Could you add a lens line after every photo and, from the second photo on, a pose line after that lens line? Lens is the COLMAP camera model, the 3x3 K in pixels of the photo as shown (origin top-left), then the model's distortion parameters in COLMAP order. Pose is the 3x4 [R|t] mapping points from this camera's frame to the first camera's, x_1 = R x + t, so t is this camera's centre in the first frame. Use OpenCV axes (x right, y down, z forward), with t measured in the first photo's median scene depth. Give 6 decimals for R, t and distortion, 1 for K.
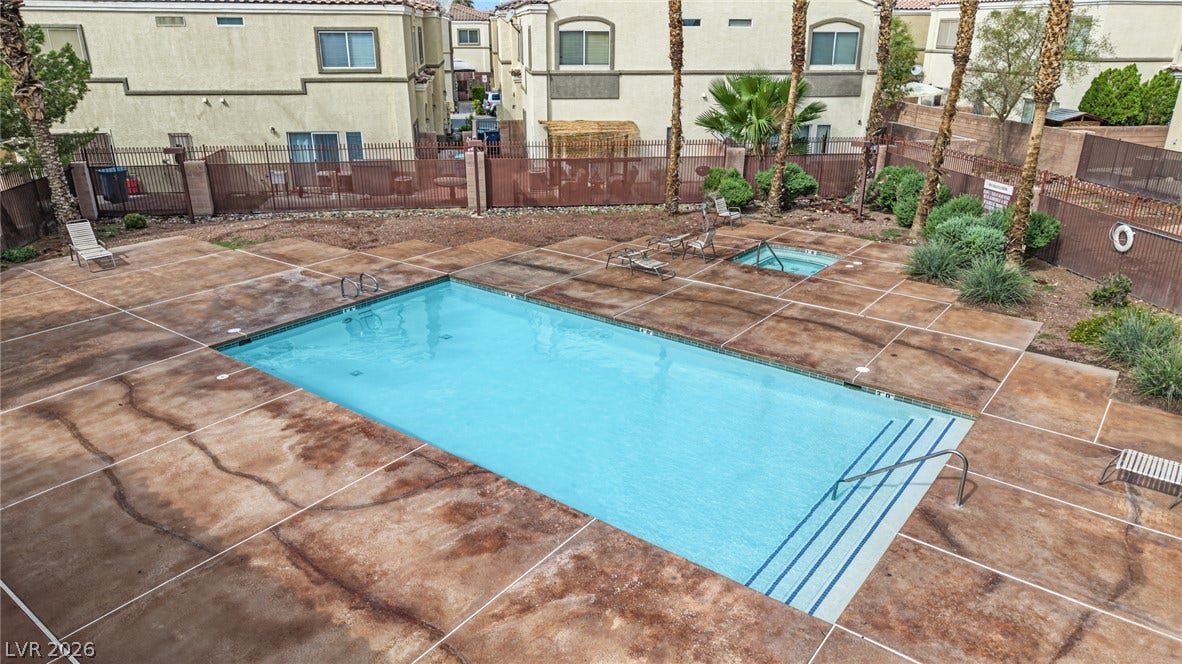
lens RADIAL K [[790.7, 0, 595.8], [0, 790.7, 332.9], [0, 0, 1]] dist [0.010922, -0.004299]
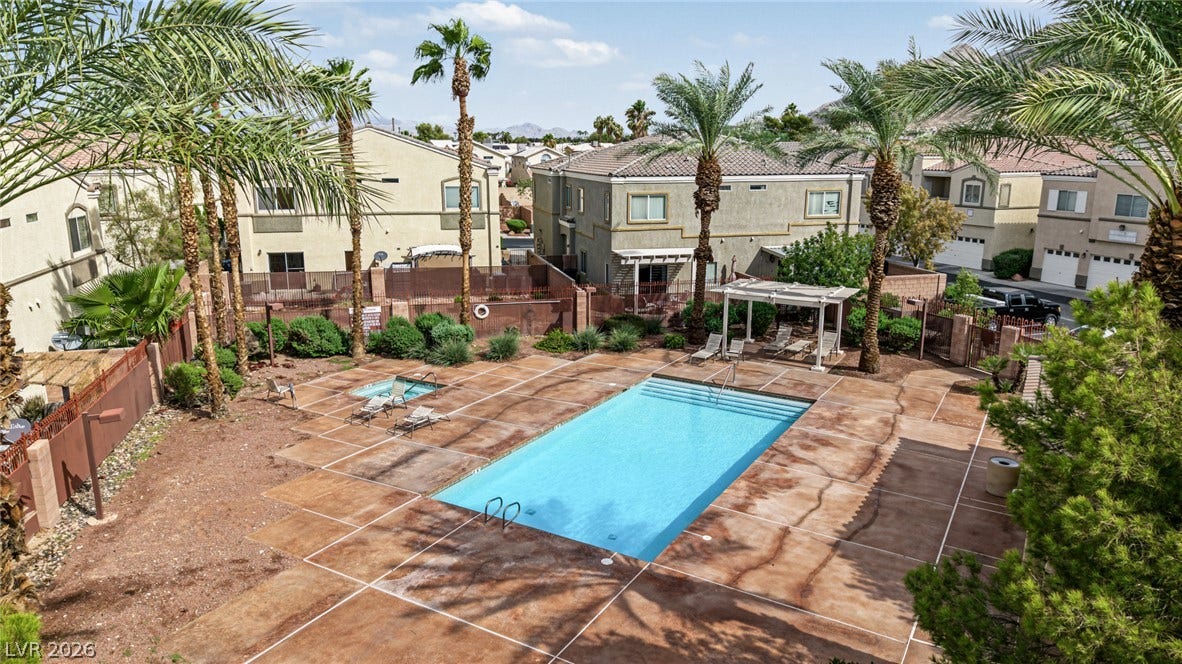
lens RADIAL K [[790.7, 0, 590.3], [0, 790.7, 332.6], [0, 0, 1]] dist [0.010922, -0.004299]
pose [[-0.109730, -0.233749, 0.966085, -1.996597], [0.353484, 0.899237, 0.257724, -0.781836], [-0.928983, 0.369776, -0.016047, 1.364584]]
